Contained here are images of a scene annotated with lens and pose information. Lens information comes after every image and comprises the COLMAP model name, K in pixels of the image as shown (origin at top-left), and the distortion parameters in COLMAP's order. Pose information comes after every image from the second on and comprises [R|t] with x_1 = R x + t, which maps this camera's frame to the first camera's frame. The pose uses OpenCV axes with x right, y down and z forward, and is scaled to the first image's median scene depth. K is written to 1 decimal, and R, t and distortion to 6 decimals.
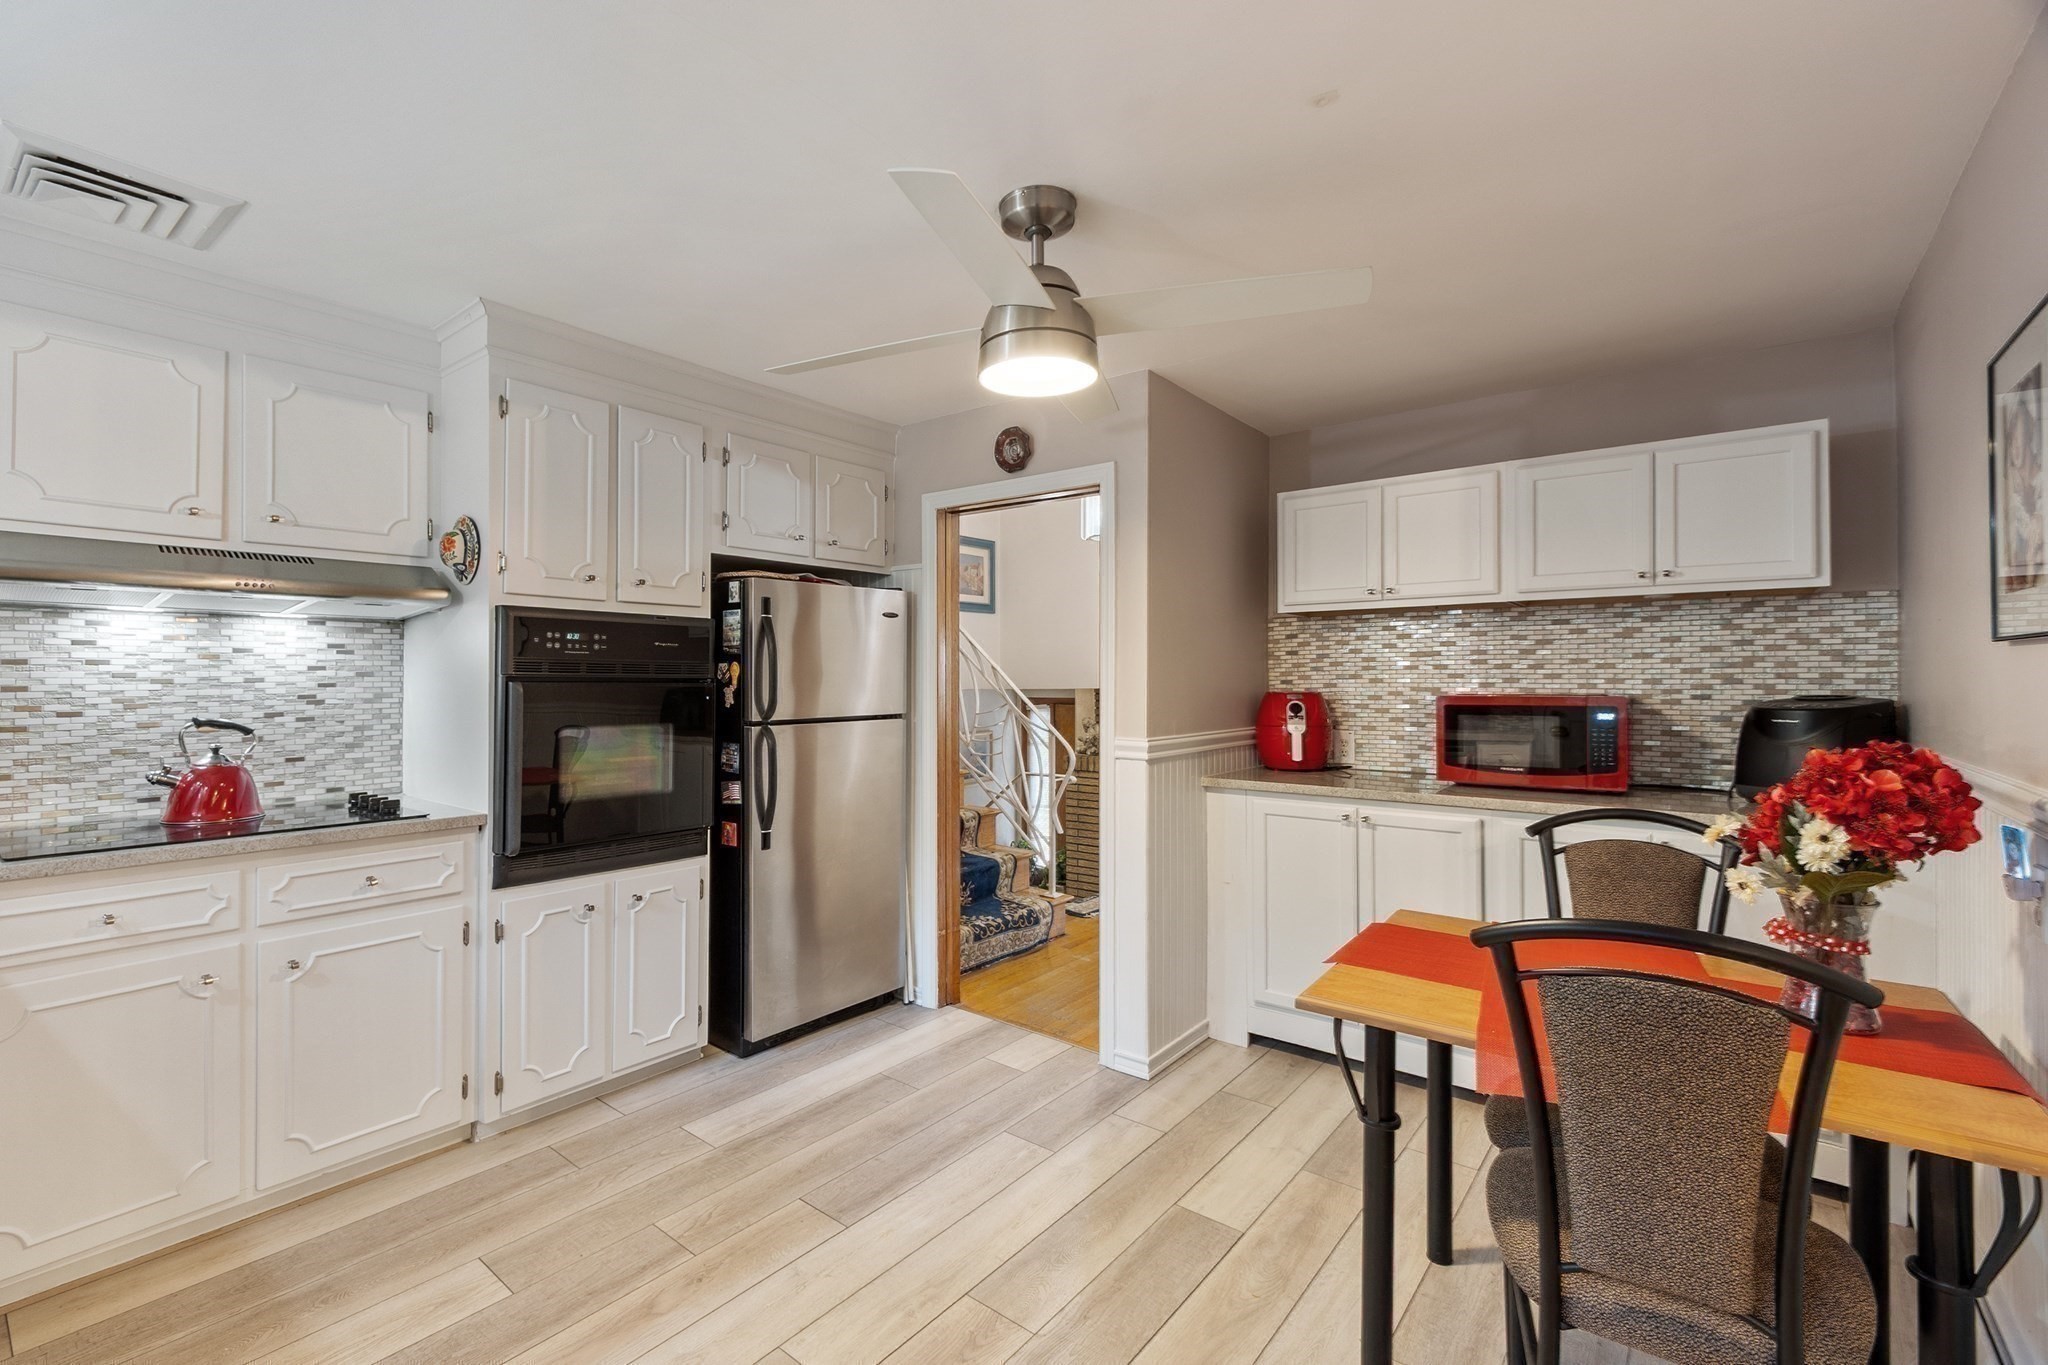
lens RADIAL K [[898.9, 0, 962.1], [0, 898.9, 674.7], [0, 0, 1]] dist [0.001881, 0.000150]
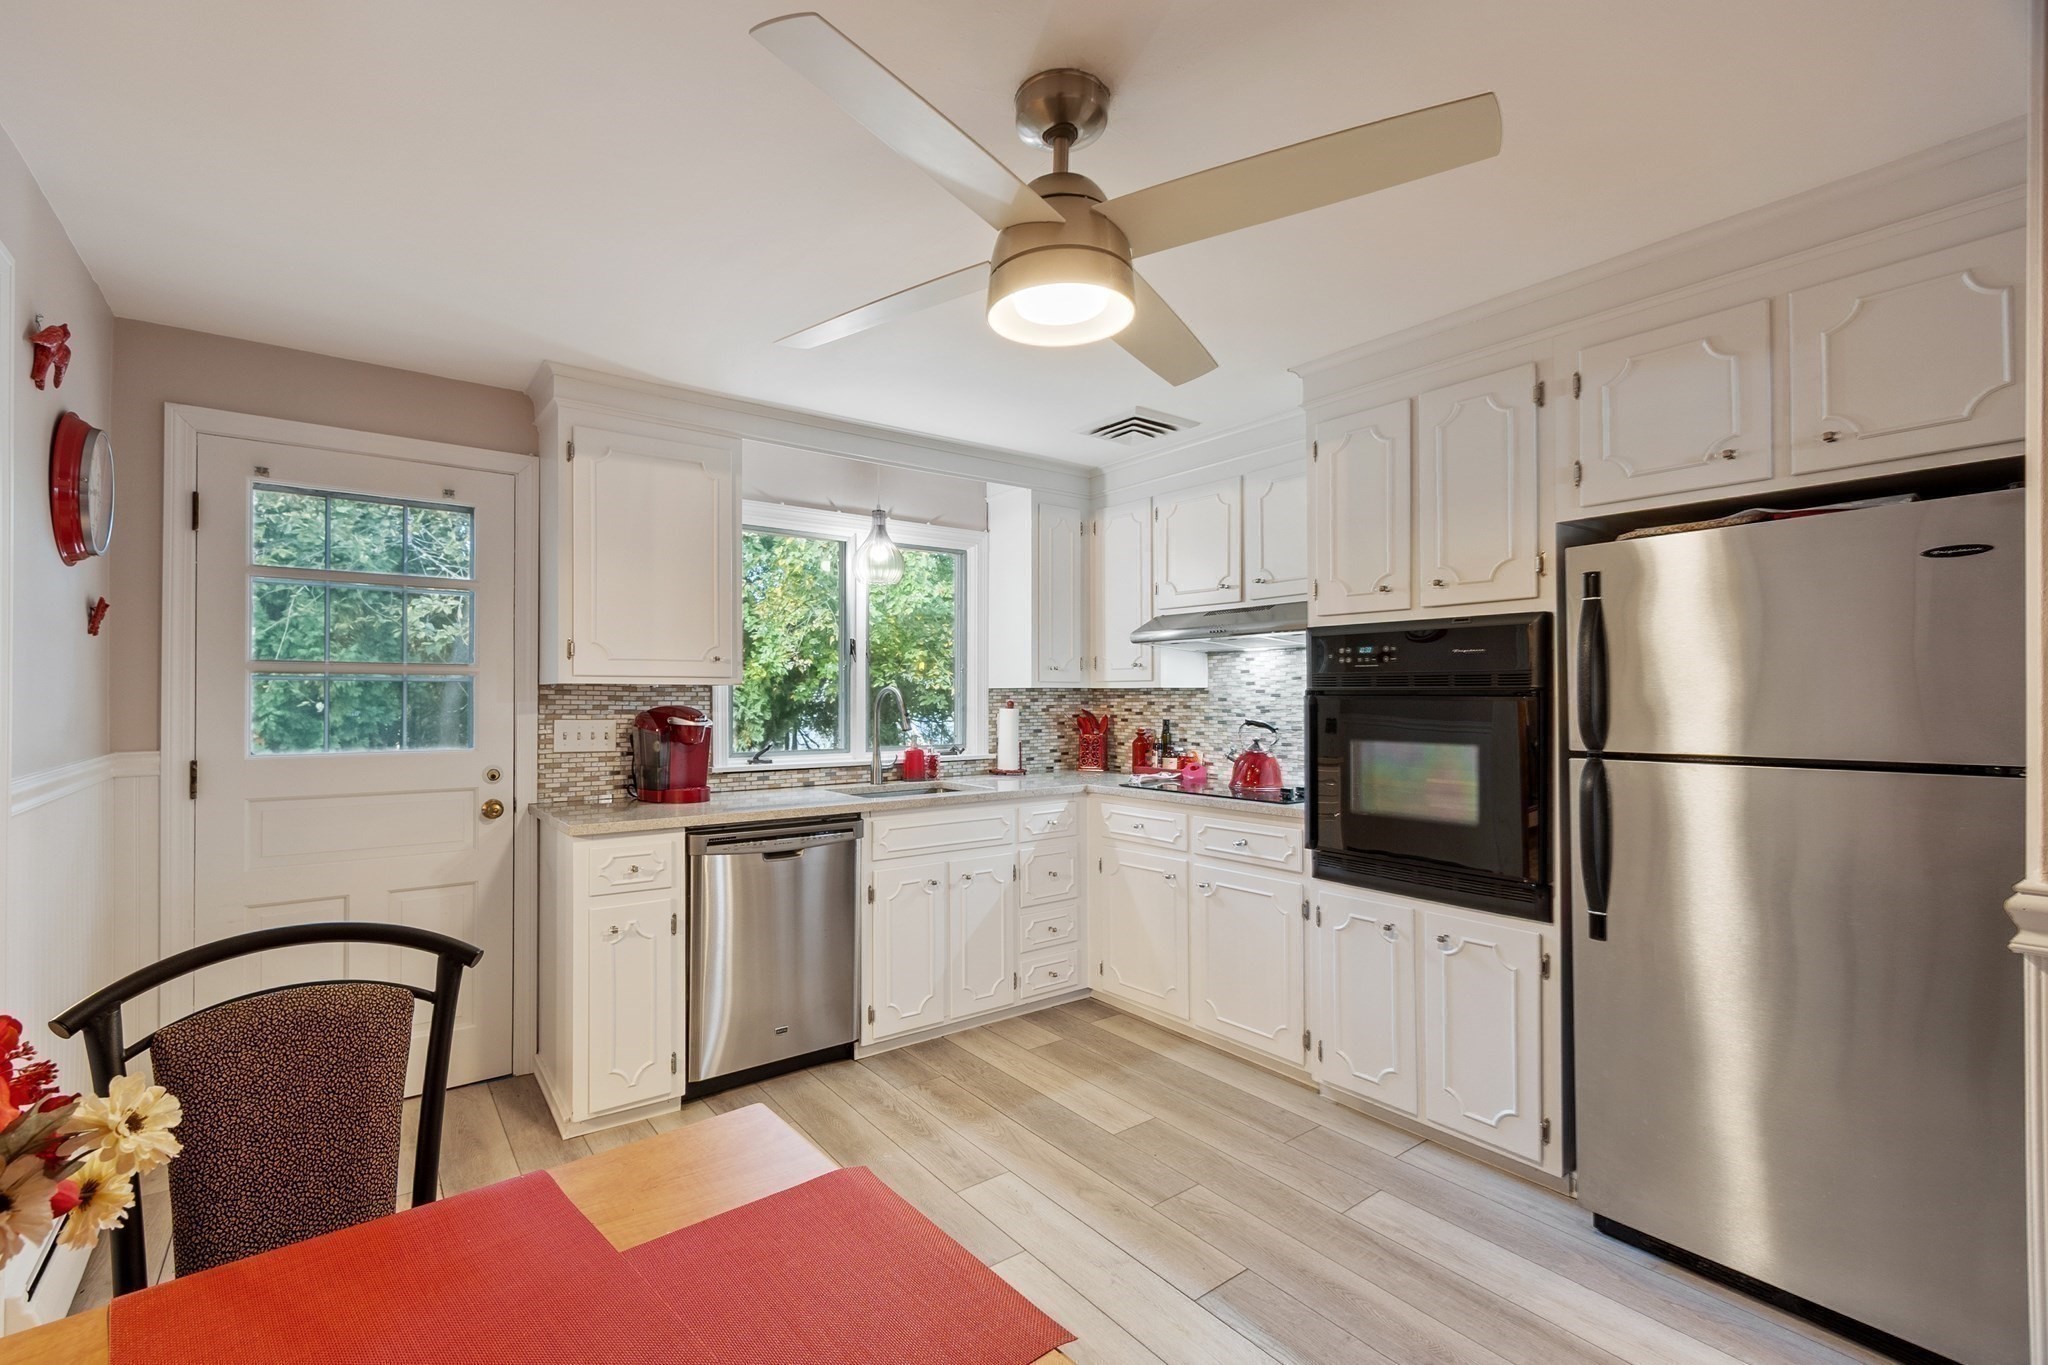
lens RADIAL K [[879.3, 0, 974.6], [0, 879.3, 691.7], [0, 0, 1]] dist [0.000595, 0.000047]
pose [[-0.237690, -0.005355, -0.971326, 0.663421], [0.007476, 0.999945, -0.007342, 0.008530], [0.971312, -0.009006, -0.237637, 0.848534]]
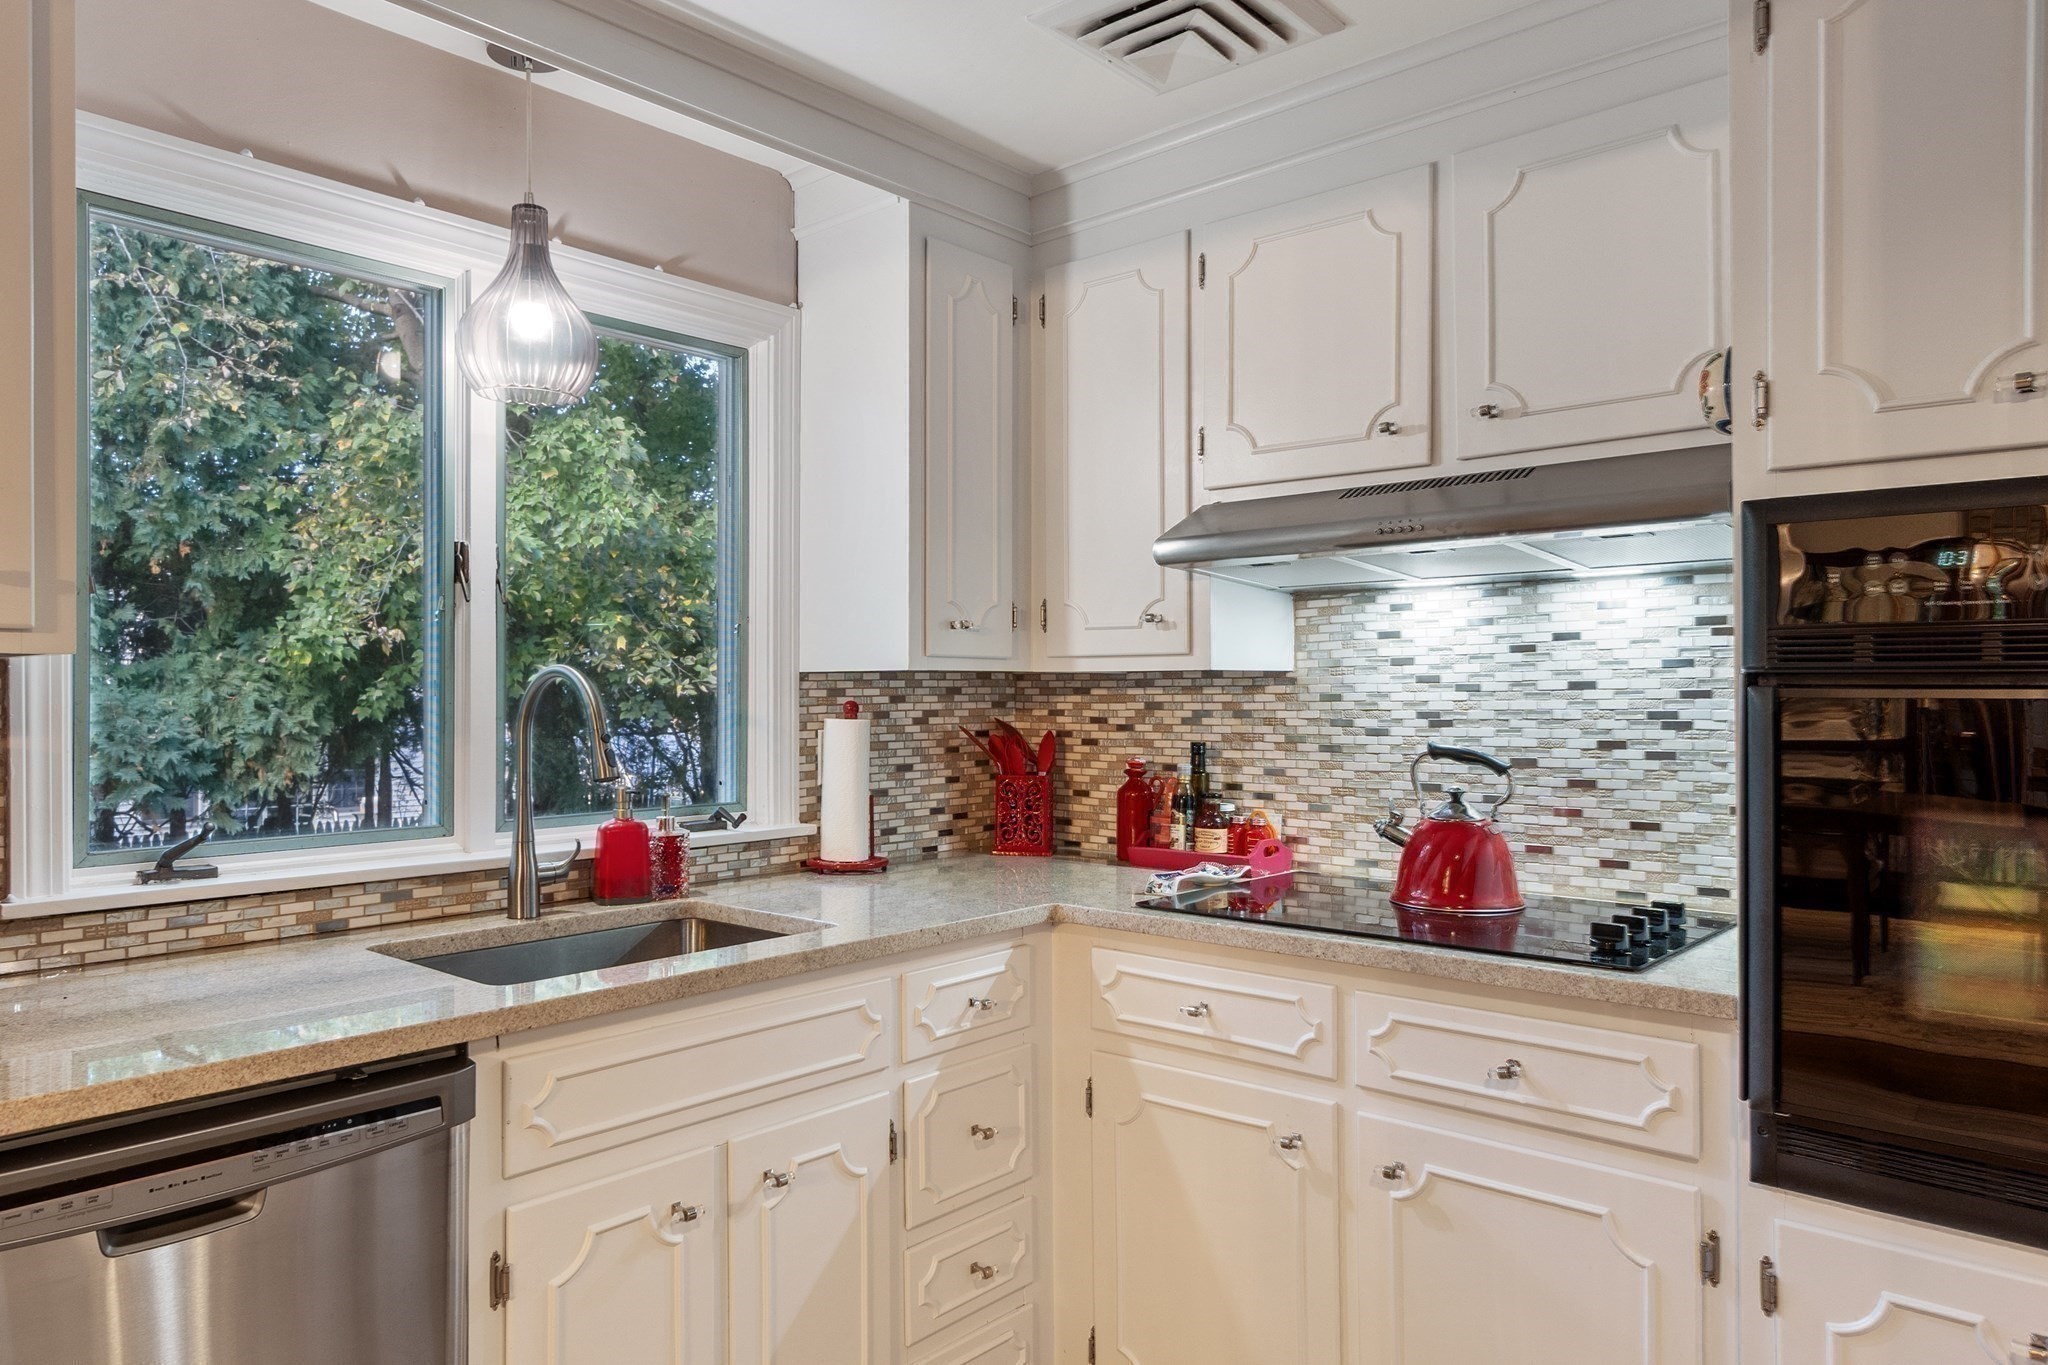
lens RADIAL K [[1334.0, 0, 966.4], [0, 1334.0, 687.6], [0, 0, 1]] dist [0.005908, -0.000001]
pose [[-0.041216, -0.003365, -0.999145, 0.119432], [0.007722, 0.999963, -0.003686, 0.007997], [0.999120, -0.007867, -0.041188, 0.659255]]
